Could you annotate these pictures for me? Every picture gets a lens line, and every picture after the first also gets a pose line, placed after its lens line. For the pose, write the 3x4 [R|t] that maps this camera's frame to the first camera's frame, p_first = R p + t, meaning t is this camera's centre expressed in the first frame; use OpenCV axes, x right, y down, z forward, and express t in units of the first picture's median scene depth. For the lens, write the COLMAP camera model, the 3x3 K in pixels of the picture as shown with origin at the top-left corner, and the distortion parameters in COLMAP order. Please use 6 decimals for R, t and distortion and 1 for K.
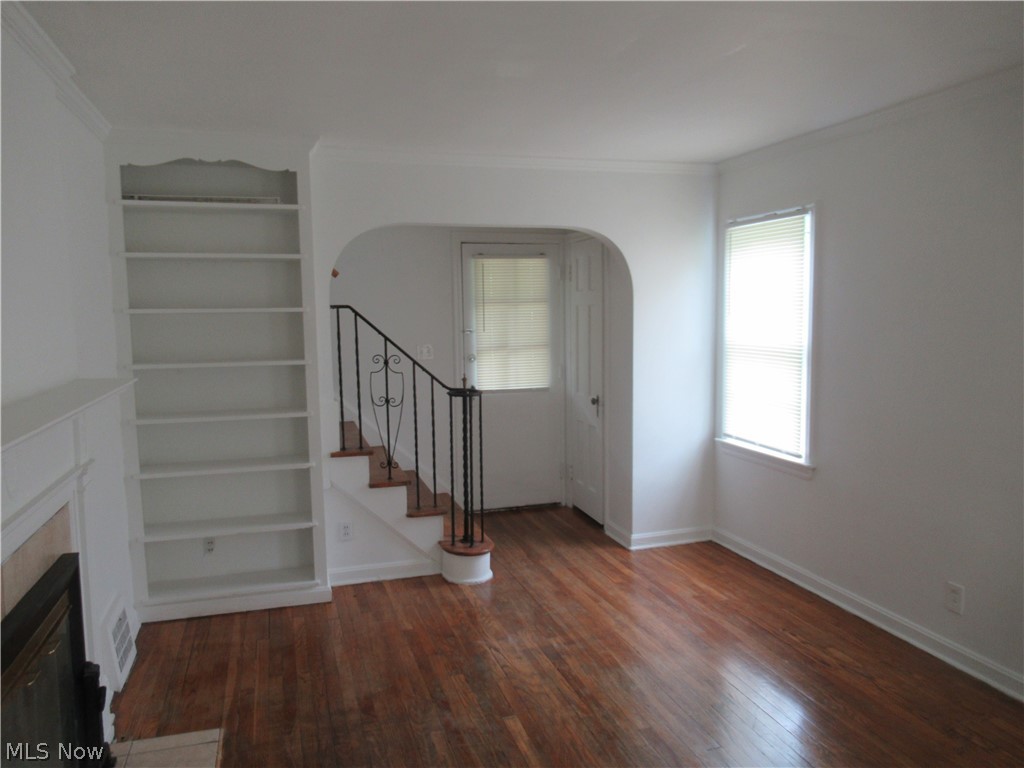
lens RADIAL K [[768.0, 0, 513.0], [0, 768.0, 387.7], [0, 0, 1]] dist [-0.002487, 0.001494]
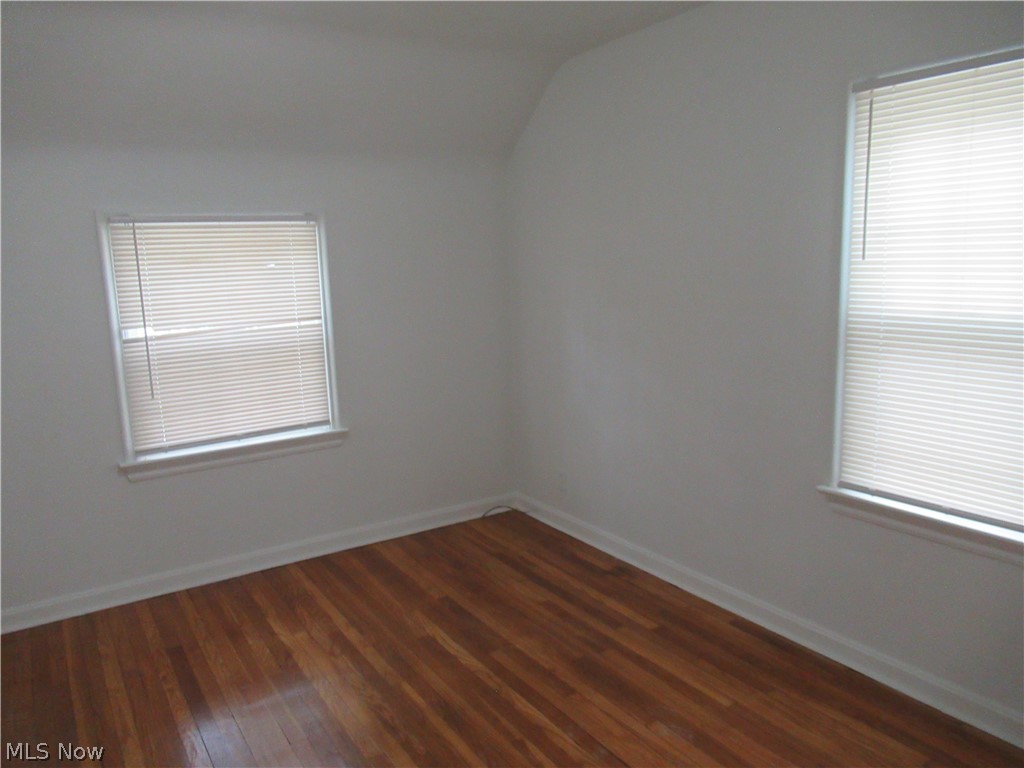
lens RADIAL K [[799.5, 0, 511.0], [0, 799.5, 392.1], [0, 0, 1]] dist [0.043011, 0.004655]
pose [[0.958595, -0.052515, 0.279890, -0.120060], [0.036246, 0.997356, 0.062992, -0.052008], [-0.282458, -0.050239, 0.957963, 0.562598]]
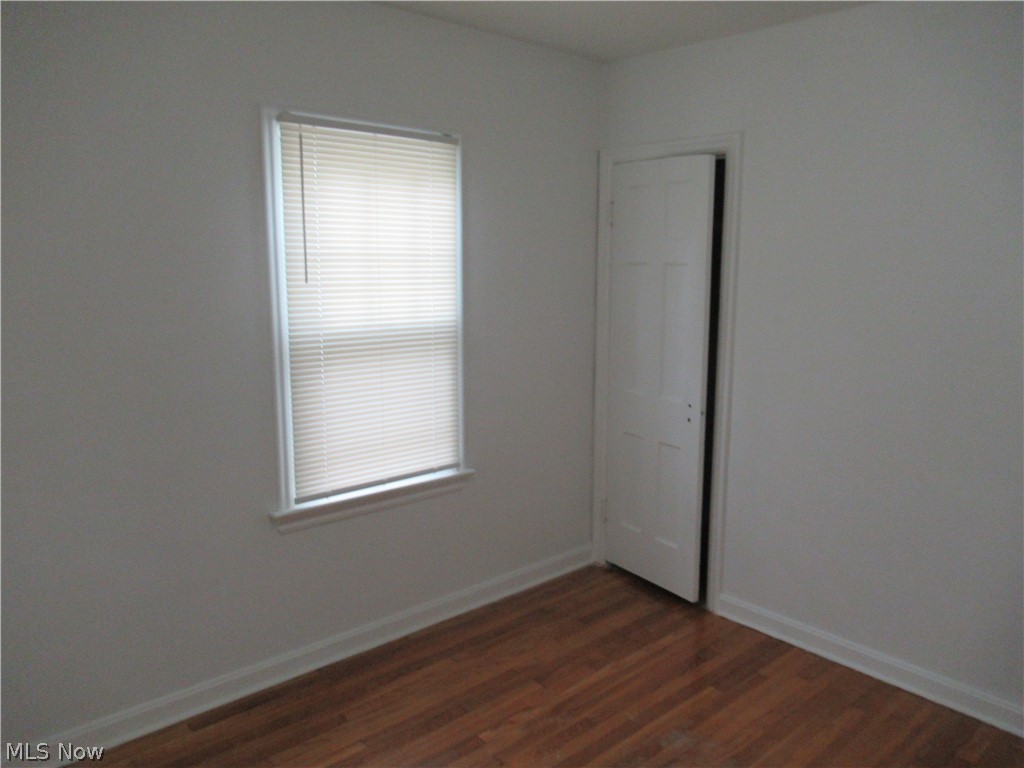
lens RADIAL K [[799.5, 0, 511.0], [0, 799.5, 392.1], [0, 0, 1]] dist [0.043011, 0.004655]
pose [[-0.429721, -0.126343, 0.894079, -0.341805], [0.106711, 0.976118, 0.189225, -0.121246], [-0.896634, 0.176722, -0.405976, 1.194985]]
